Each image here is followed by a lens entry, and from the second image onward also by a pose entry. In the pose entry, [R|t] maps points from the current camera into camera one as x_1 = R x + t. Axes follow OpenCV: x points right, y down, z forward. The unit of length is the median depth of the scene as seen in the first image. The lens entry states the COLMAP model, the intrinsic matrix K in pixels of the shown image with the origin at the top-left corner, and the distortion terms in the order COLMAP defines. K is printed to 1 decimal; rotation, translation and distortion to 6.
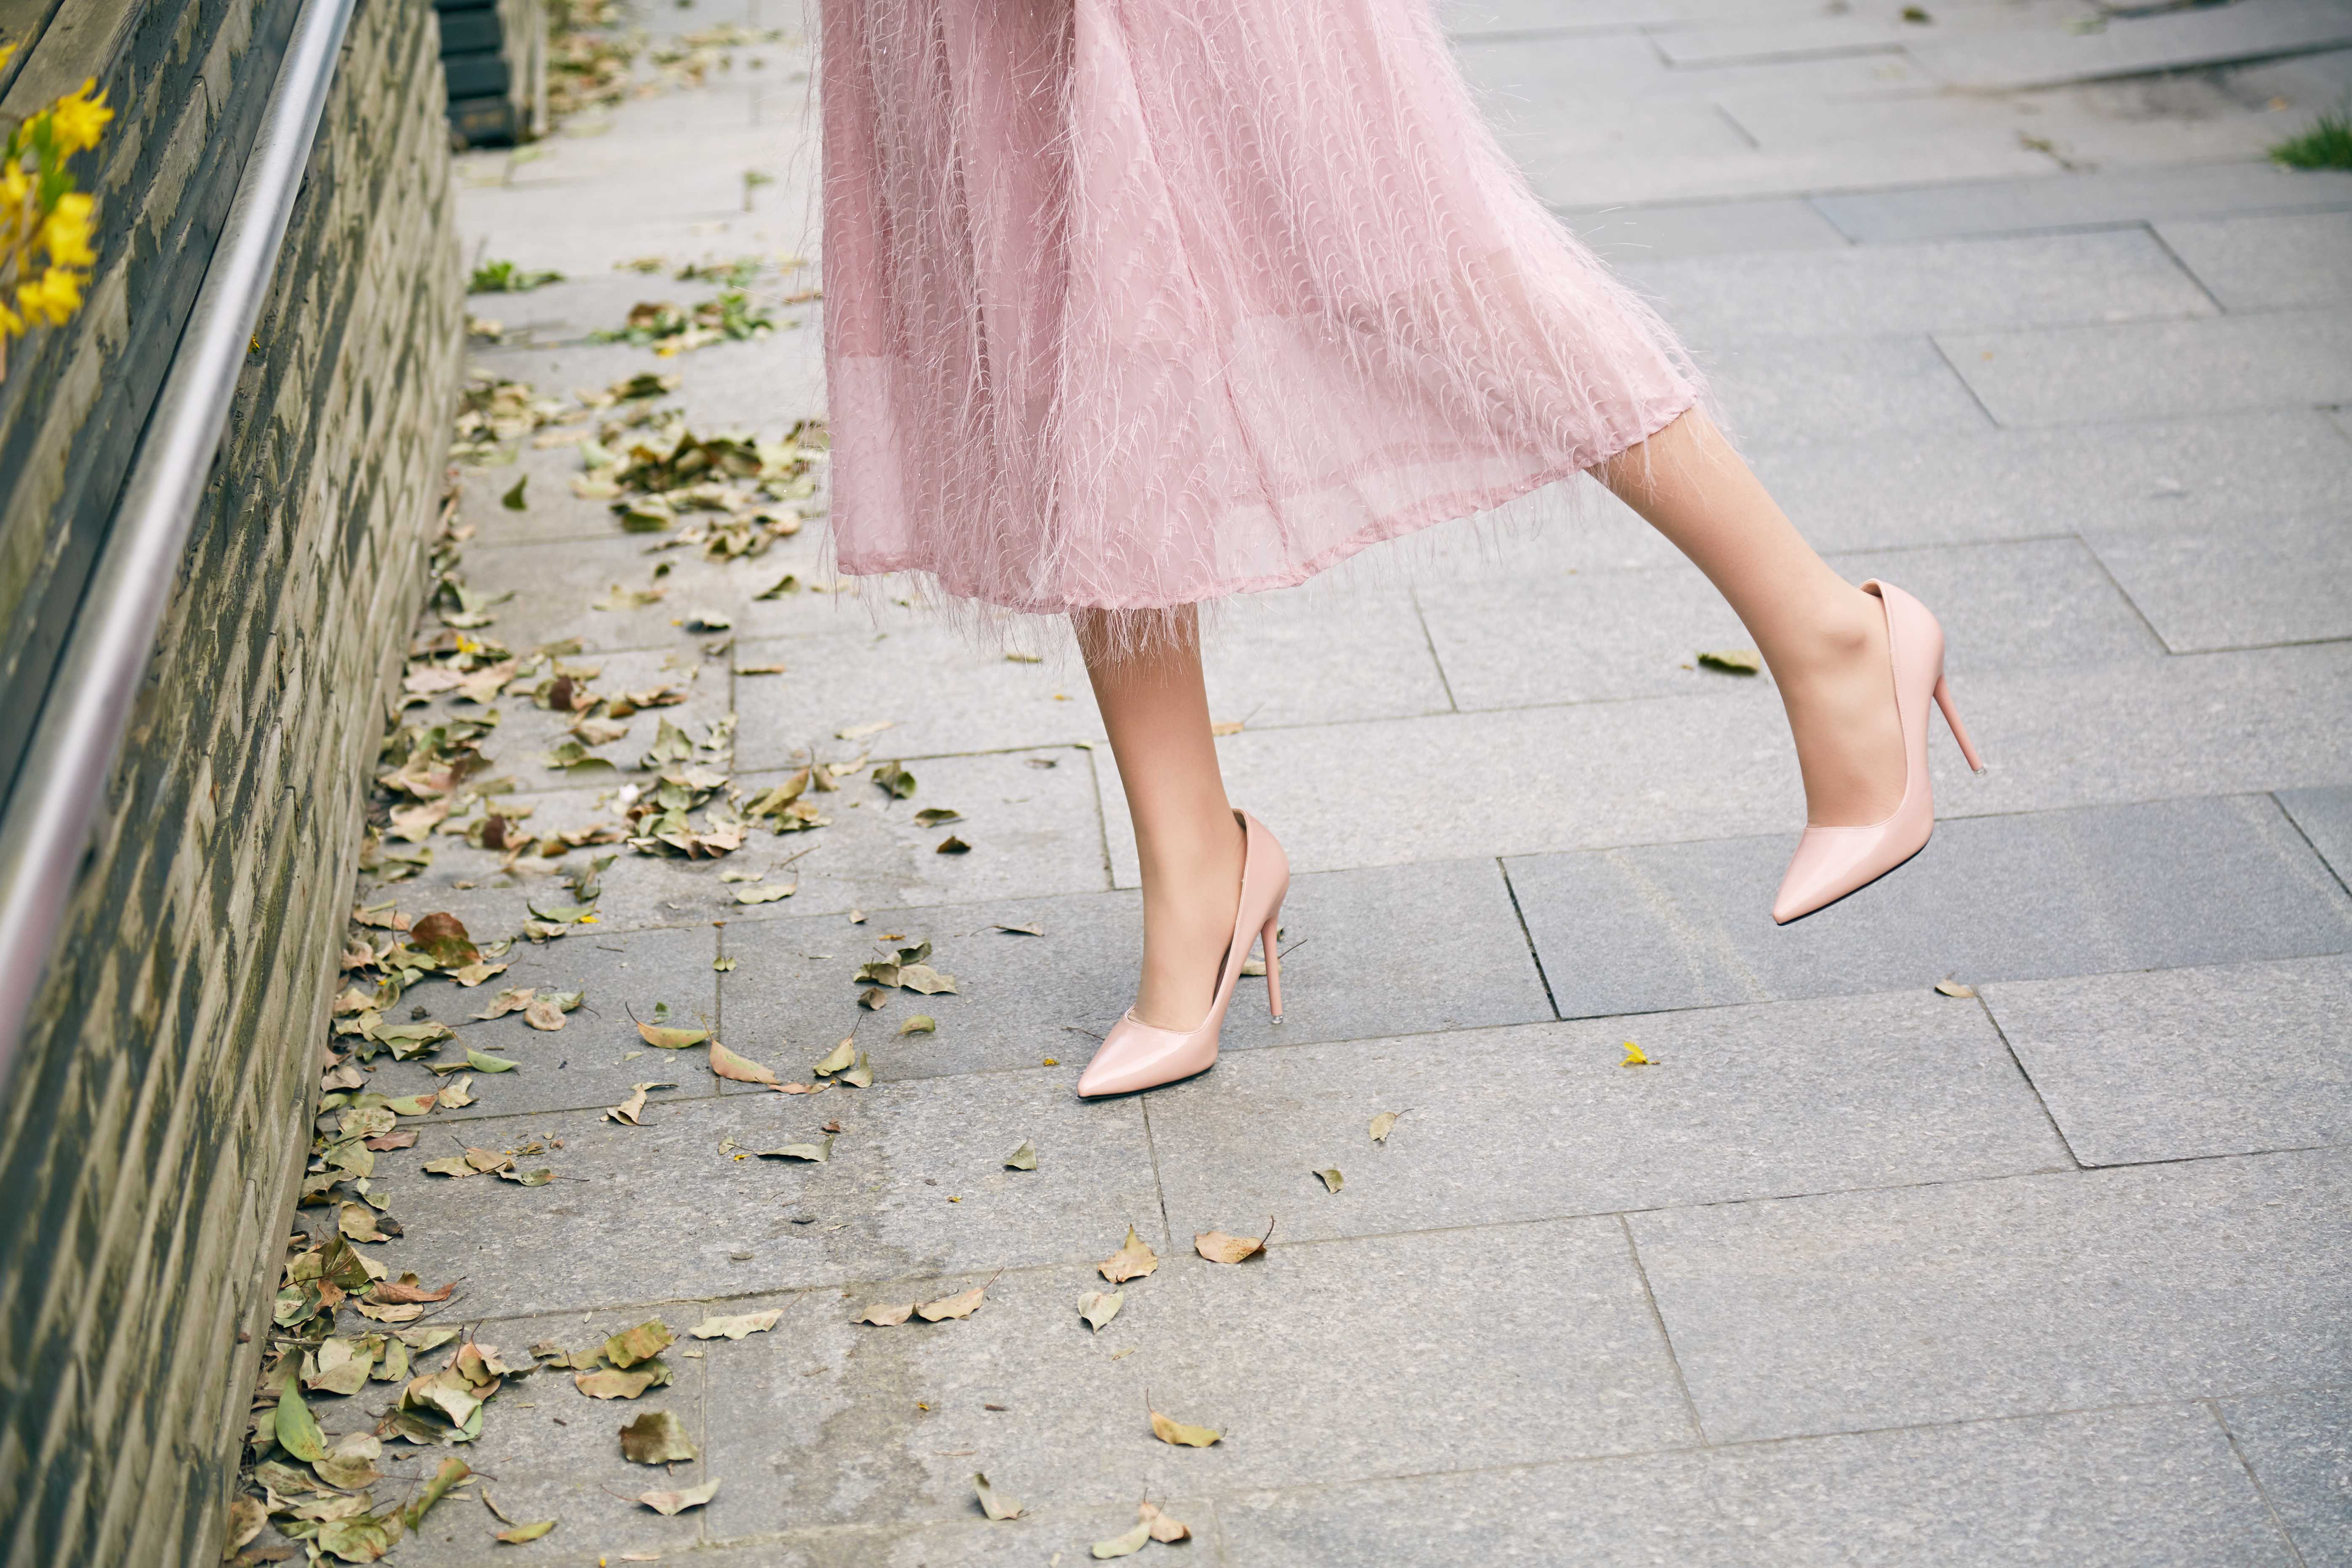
lens RADIAL K [[6829.1, 0, 1176.0], [0, 6829.1, 784.0], [0, 0, 1]] dist [0.038746, -0.607951]
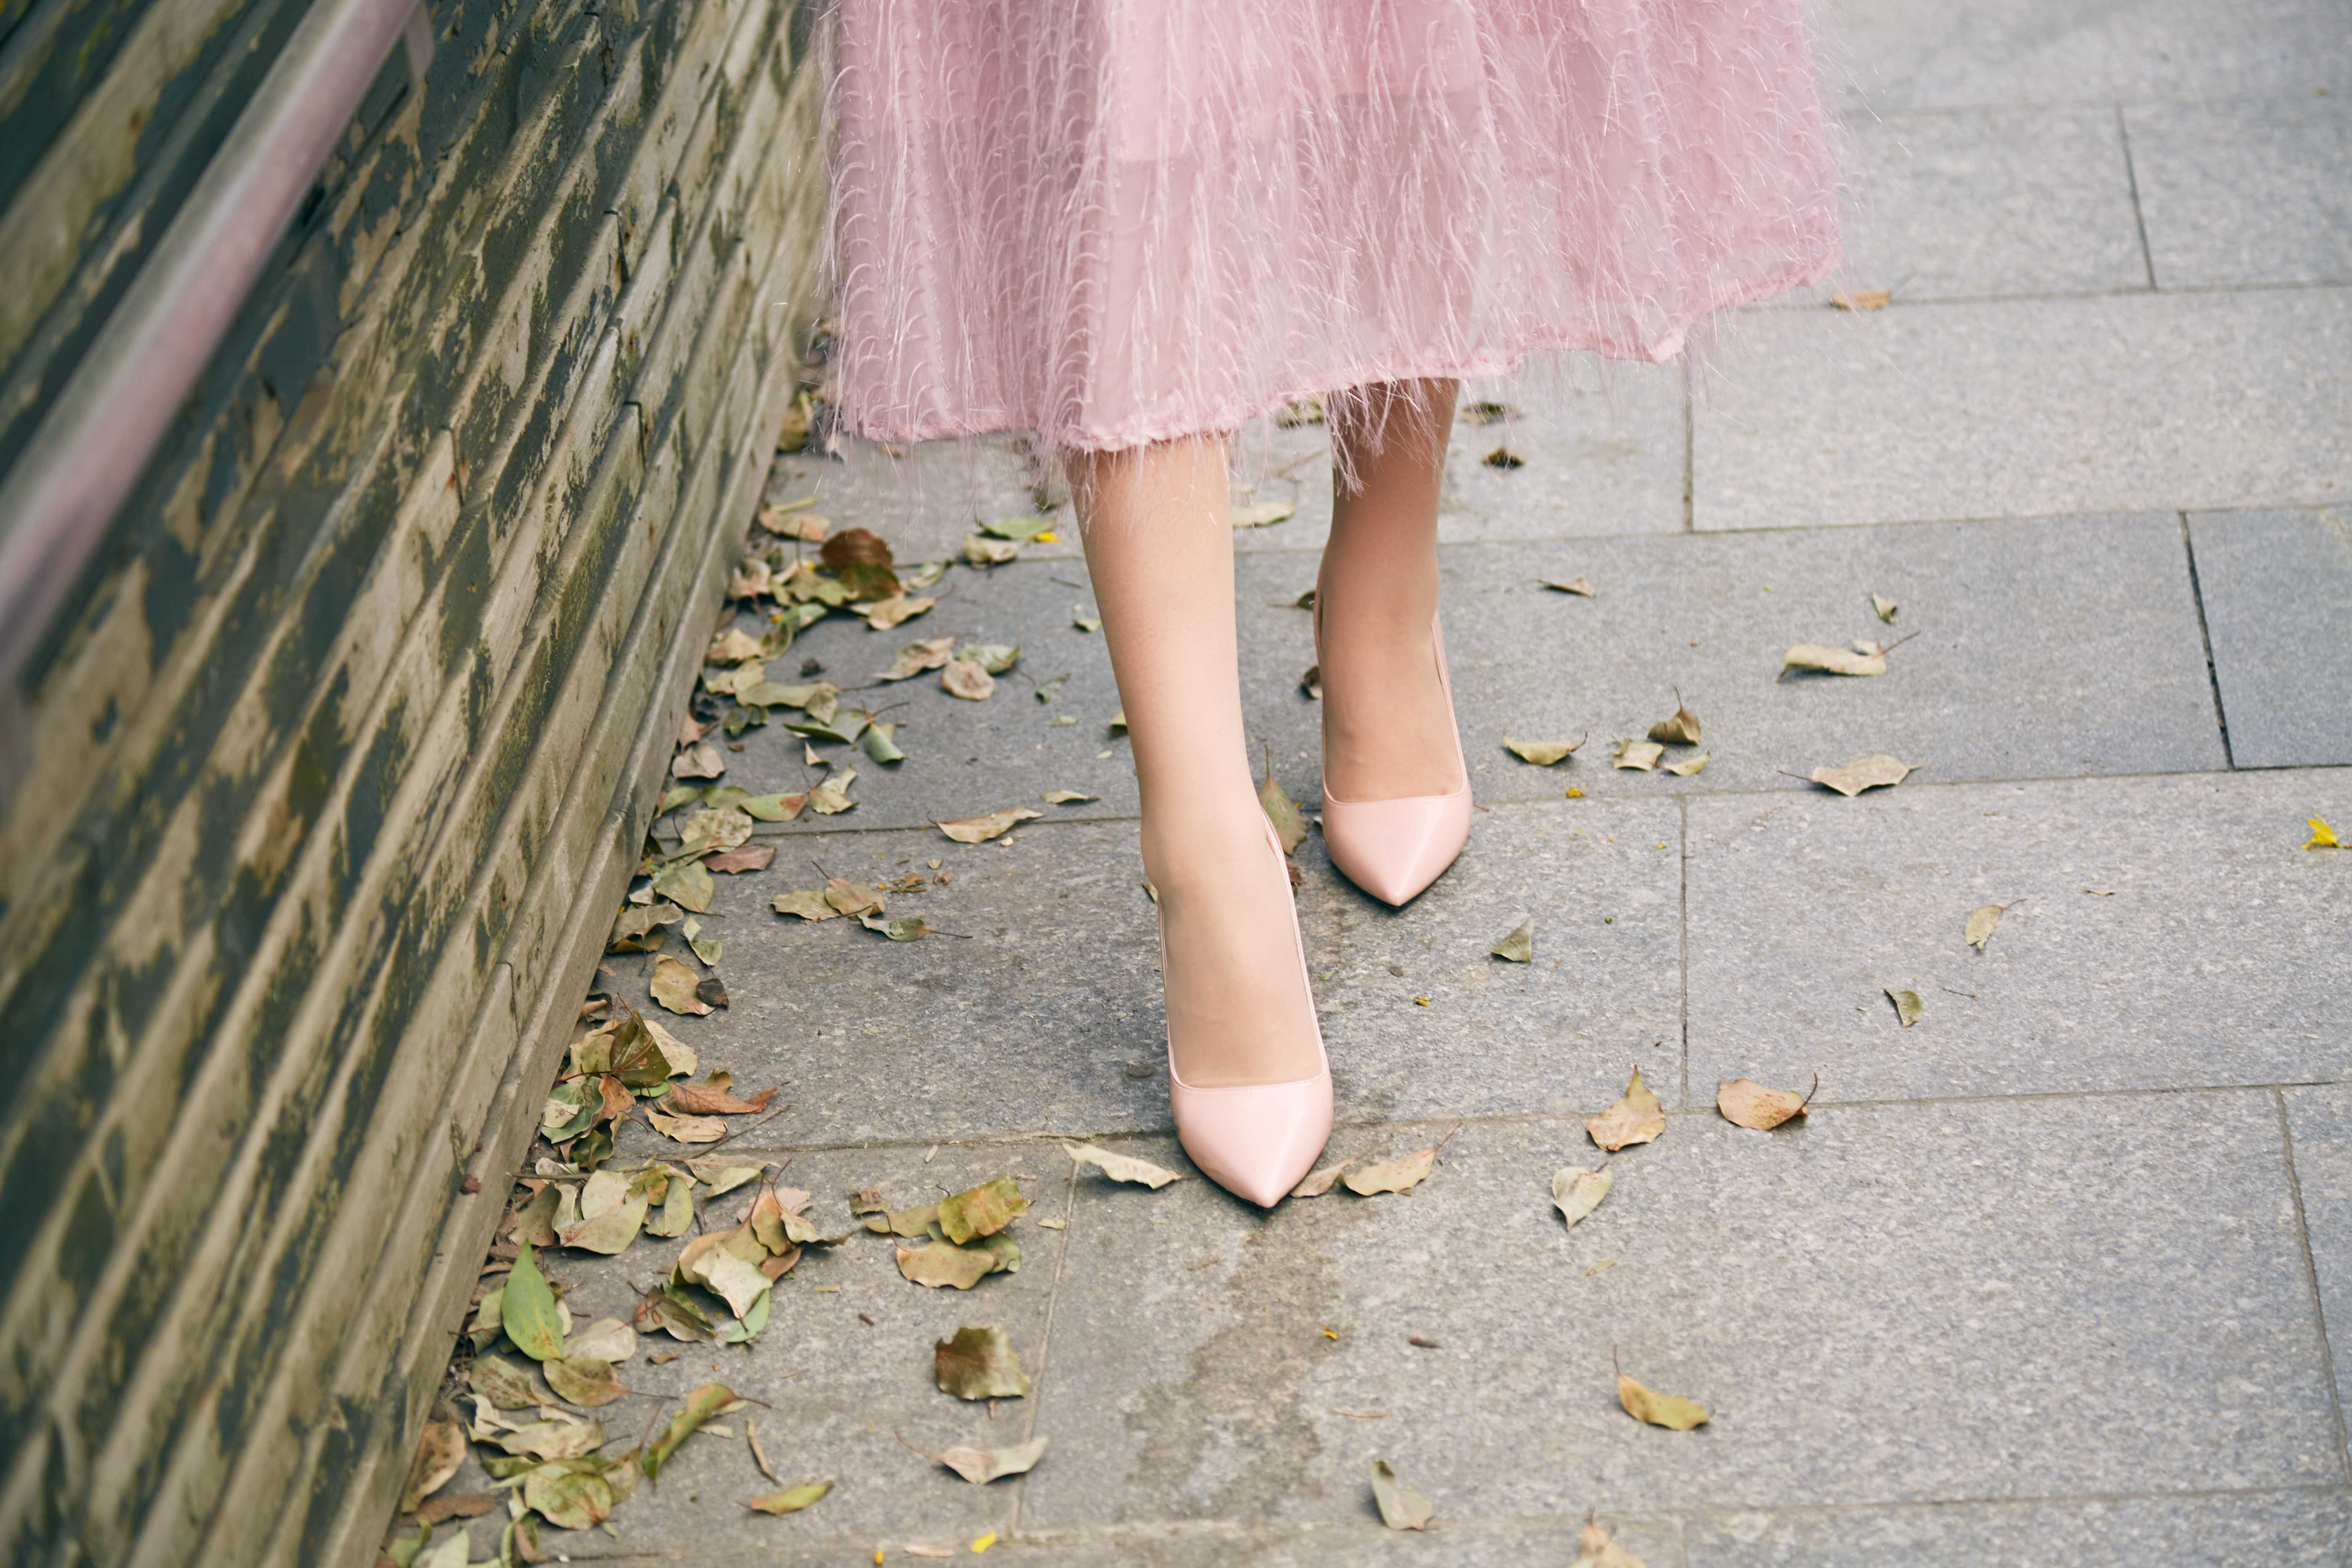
lens RADIAL K [[6728.6, 0, 1219.5], [0, 6728.6, 788.7], [0, 0, 1]] dist [0.018514, -0.669754]
pose [[0.991909, 0.048201, -0.117443, 0.033153], [-0.032912, 0.991124, 0.128802, -0.060362], [0.122609, -0.123895, 0.984691, 0.240295]]
